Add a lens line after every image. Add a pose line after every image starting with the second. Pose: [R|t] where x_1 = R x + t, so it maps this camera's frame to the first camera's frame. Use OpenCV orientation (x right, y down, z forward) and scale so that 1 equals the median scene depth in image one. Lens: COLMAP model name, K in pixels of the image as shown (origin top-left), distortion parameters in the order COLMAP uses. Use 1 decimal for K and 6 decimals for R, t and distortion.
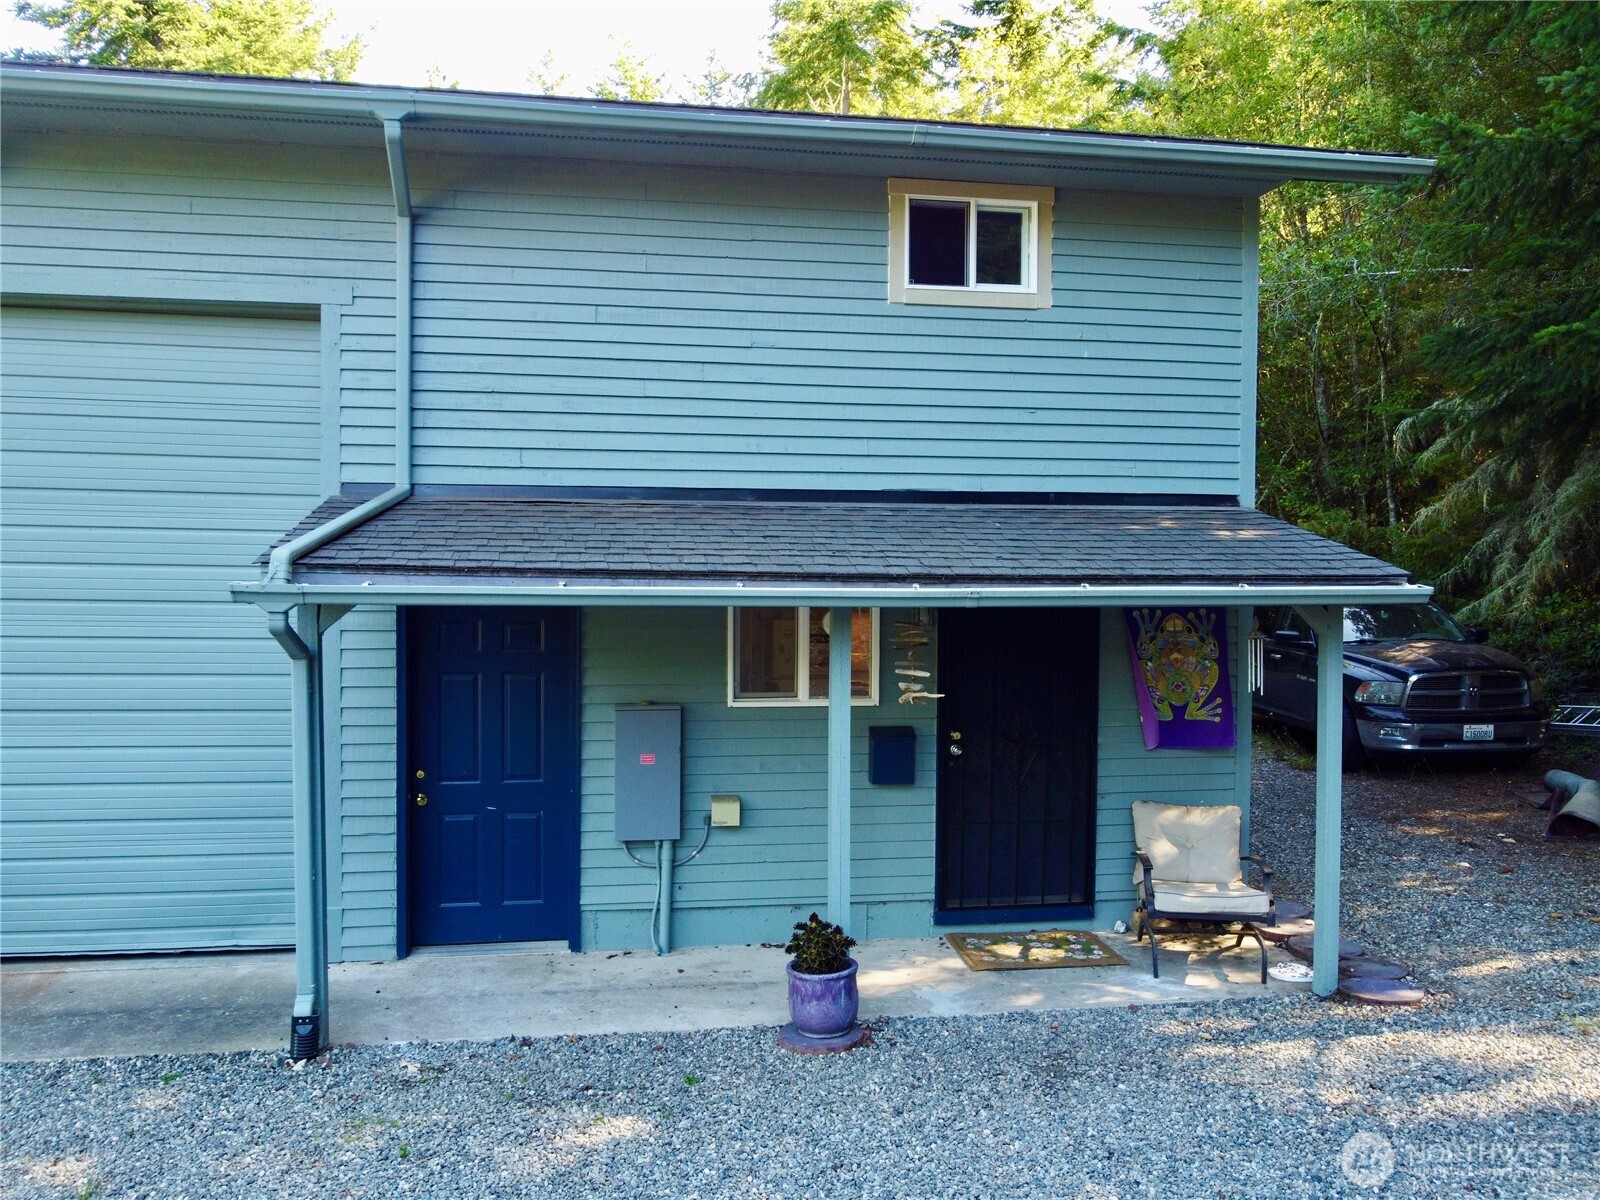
lens RADIAL K [[1239.0, 0, 800.0], [0, 1239.0, 600.0], [0, 0, 1]] dist [-0.005864, -0.000786]
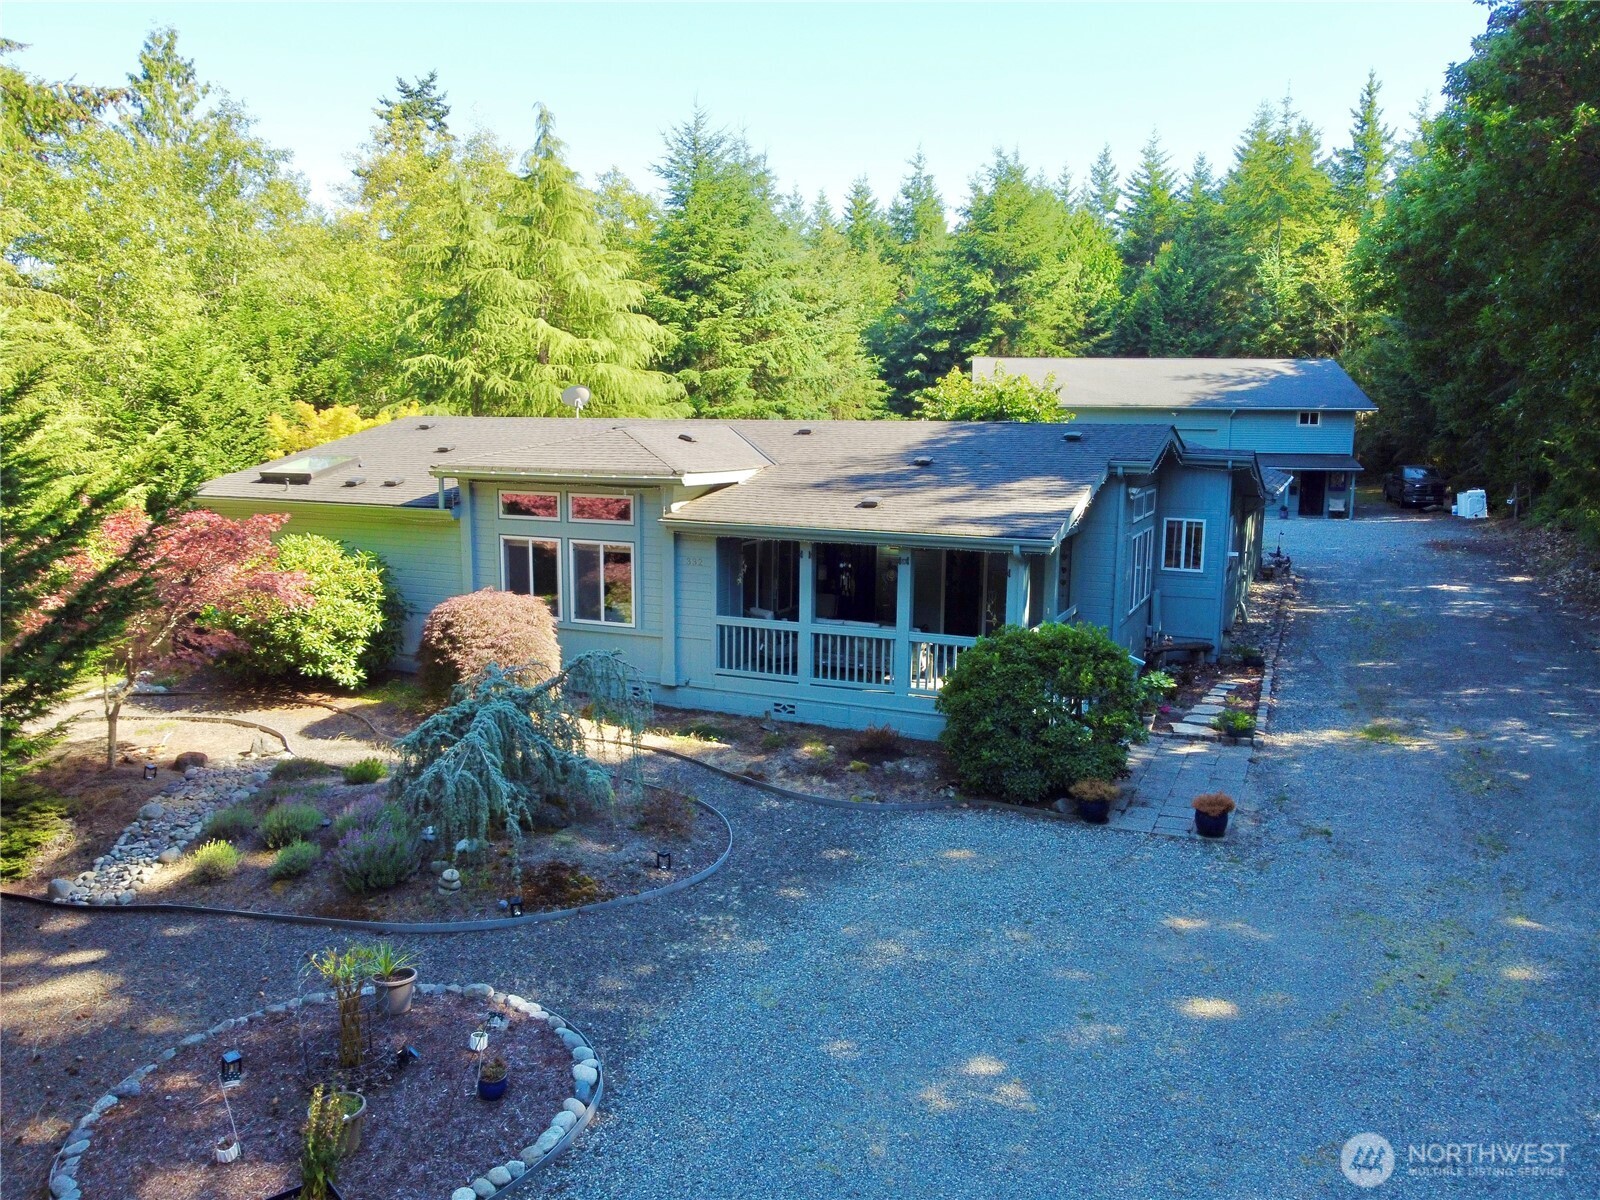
lens RADIAL K [[1239.0, 0, 800.0], [0, 1239.0, 600.0], [0, 0, 1]] dist [-0.005864, -0.000786]
pose [[0.958774, 0.049650, -0.279800, -0.590352], [-0.014820, 0.992015, 0.125246, -0.095155], [0.283784, -0.115936, 0.951854, -6.307324]]
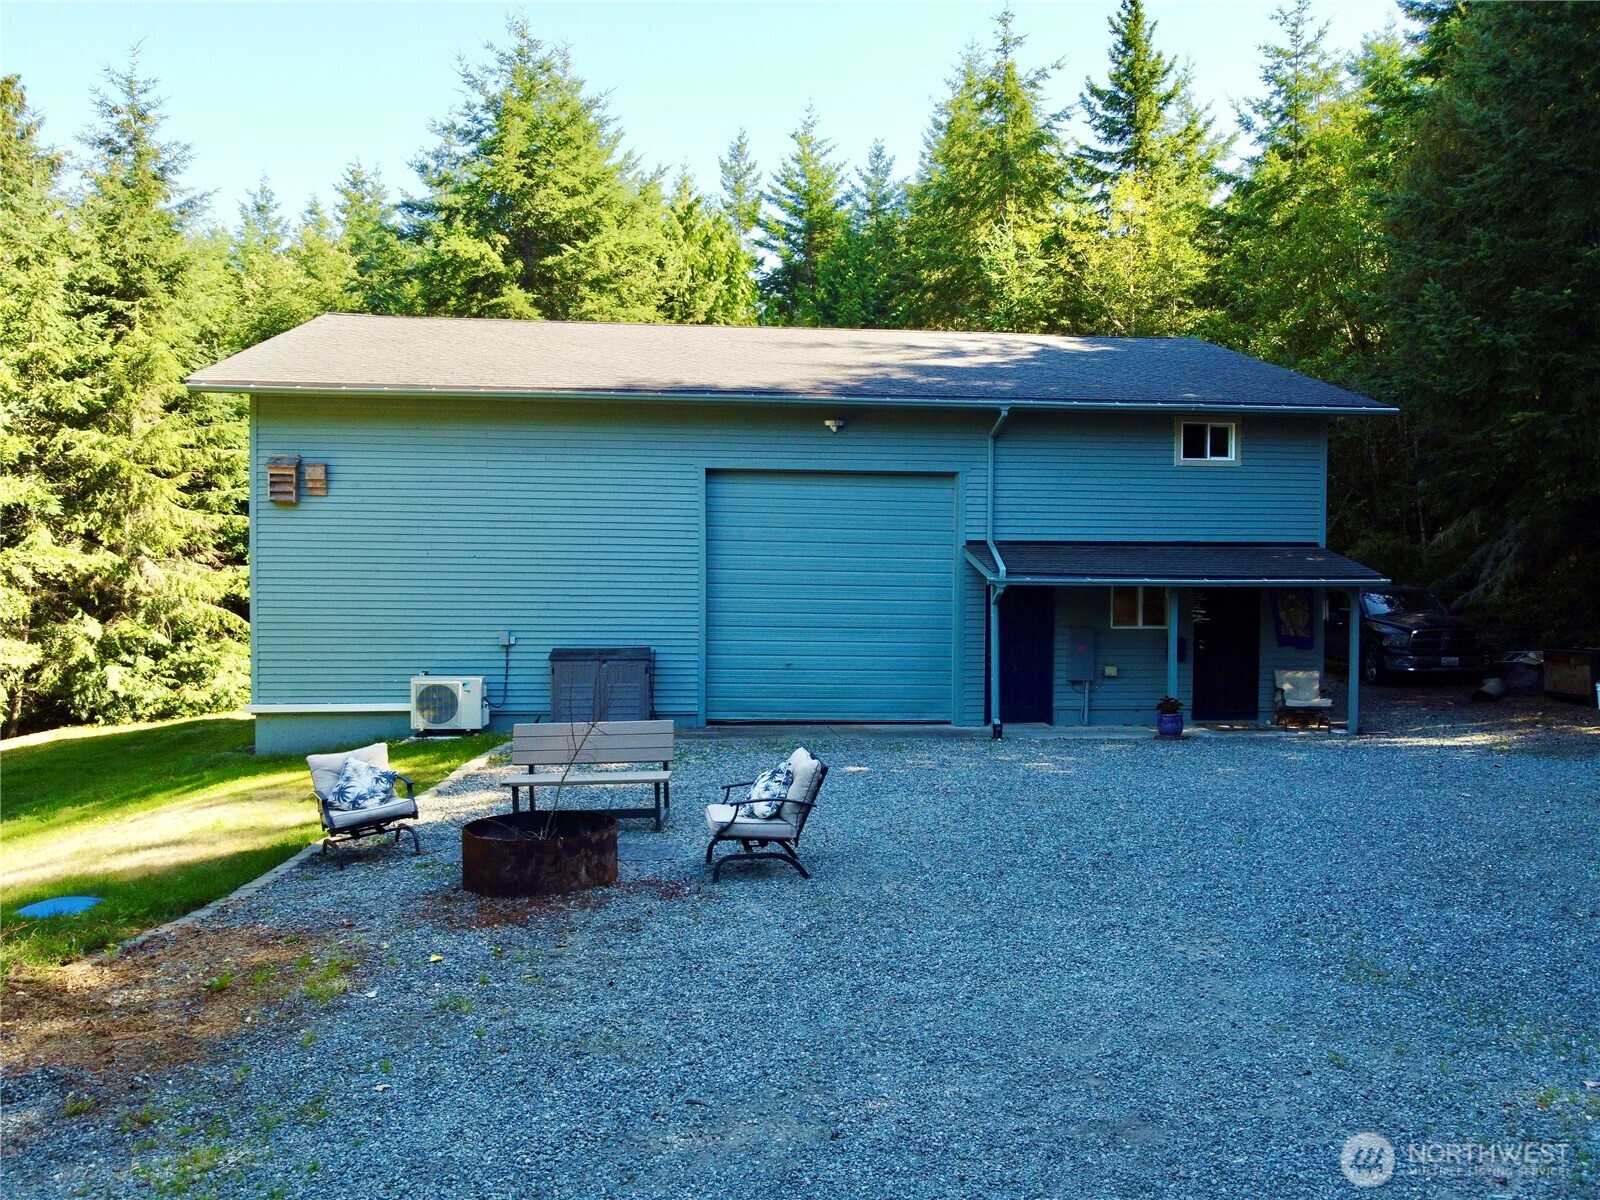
lens RADIAL K [[1239.0, 0, 800.0], [0, 1239.0, 600.0], [0, 0, 1]] dist [-0.005864, -0.000786]
pose [[0.998601, 0.000353, -0.052882, -0.512537], [-0.000460, 0.999998, -0.002016, 0.031328], [0.052881, 0.002037, 0.998599, -1.420704]]
